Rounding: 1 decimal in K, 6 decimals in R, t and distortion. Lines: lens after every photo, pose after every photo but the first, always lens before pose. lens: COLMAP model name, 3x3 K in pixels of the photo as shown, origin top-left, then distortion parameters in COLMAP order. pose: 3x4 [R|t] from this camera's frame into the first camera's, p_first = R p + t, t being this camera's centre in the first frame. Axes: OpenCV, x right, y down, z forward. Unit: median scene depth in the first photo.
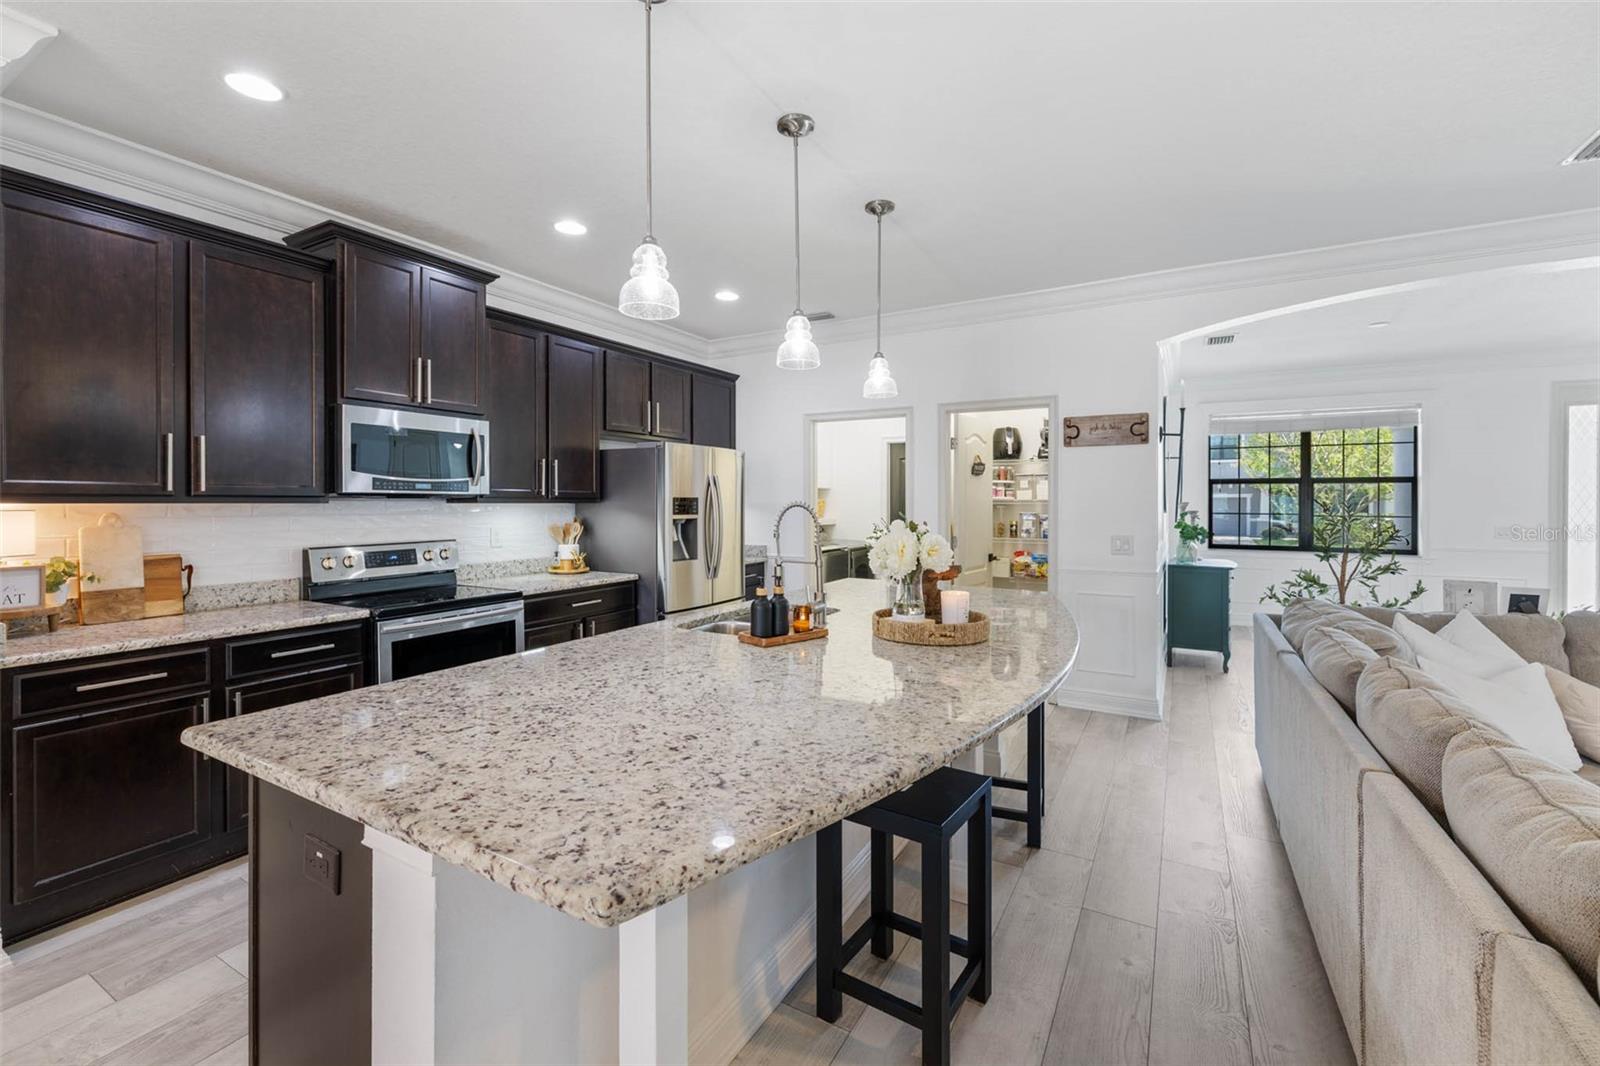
lens RADIAL K [[693.2, 0, 792.3], [0, 693.2, 503.4], [0, 0, 1]] dist [0.011724, -0.000916]
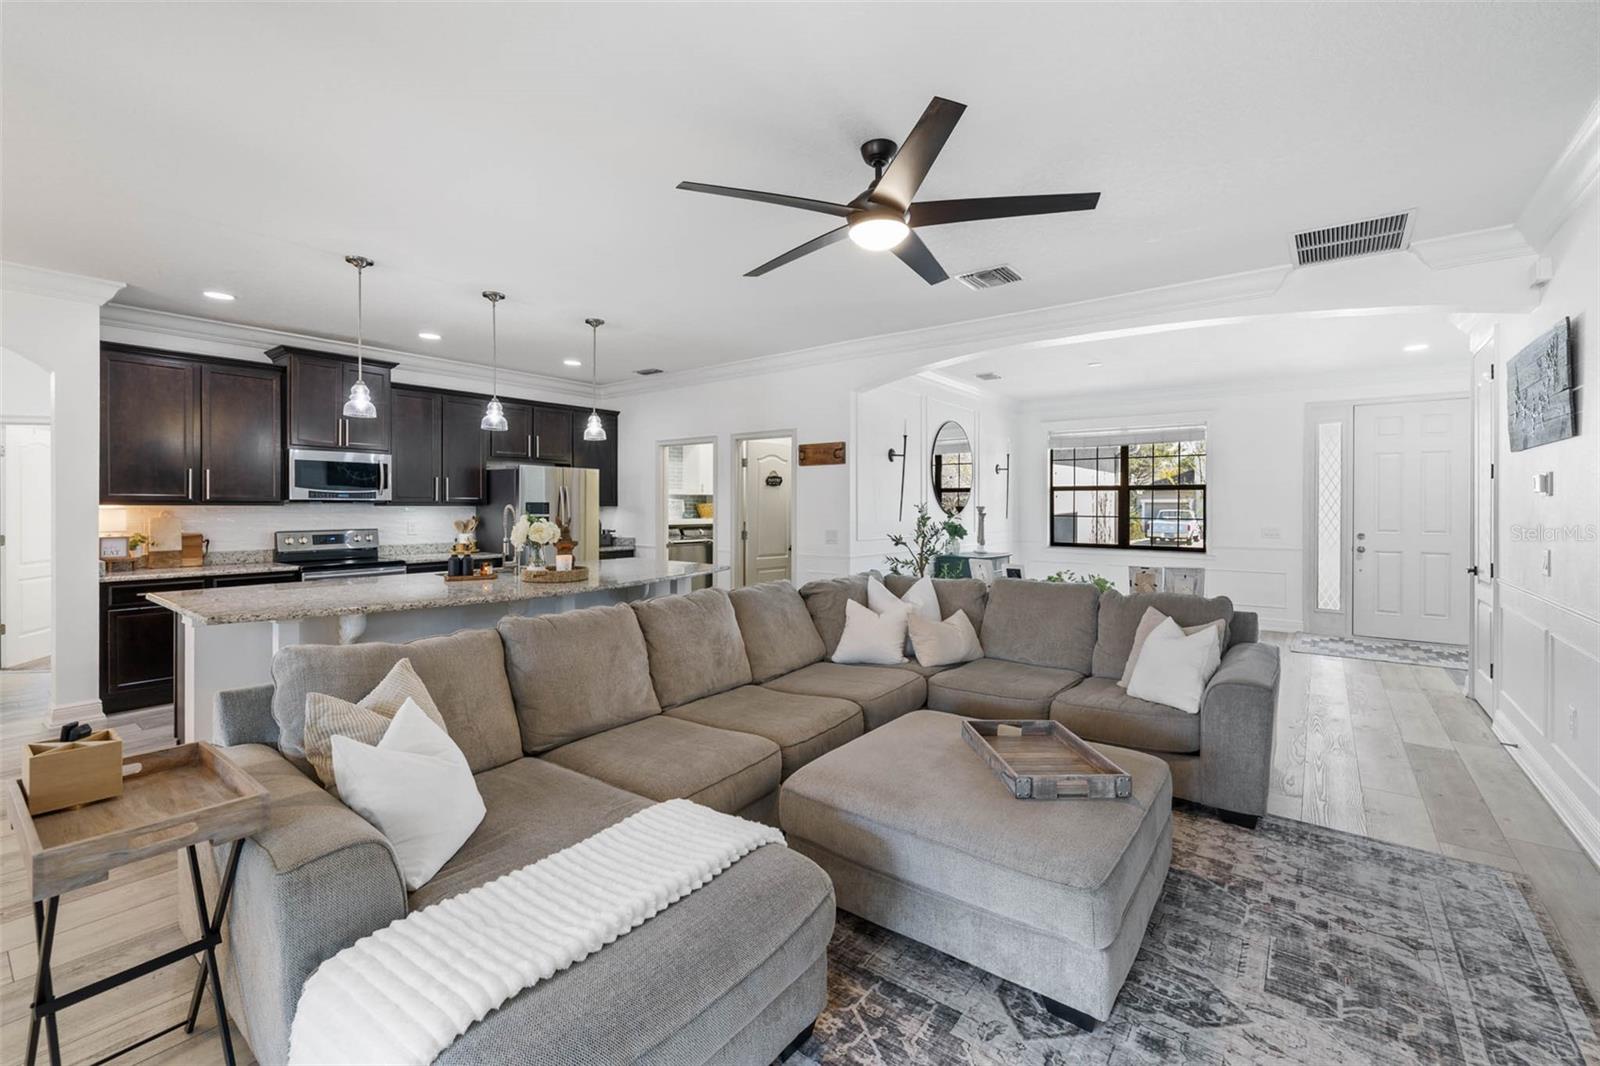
lens RADIAL K [[693.2, 0, 781.9], [0, 693.2, 502.3], [0, 0, 1]] dist [0.011724, -0.000916]
pose [[0.990474, 0.000900, -0.137699, 0.688983], [-0.001776, 0.999979, -0.006244, -0.000096], [0.137690, 0.006429, 0.990454, -0.471685]]
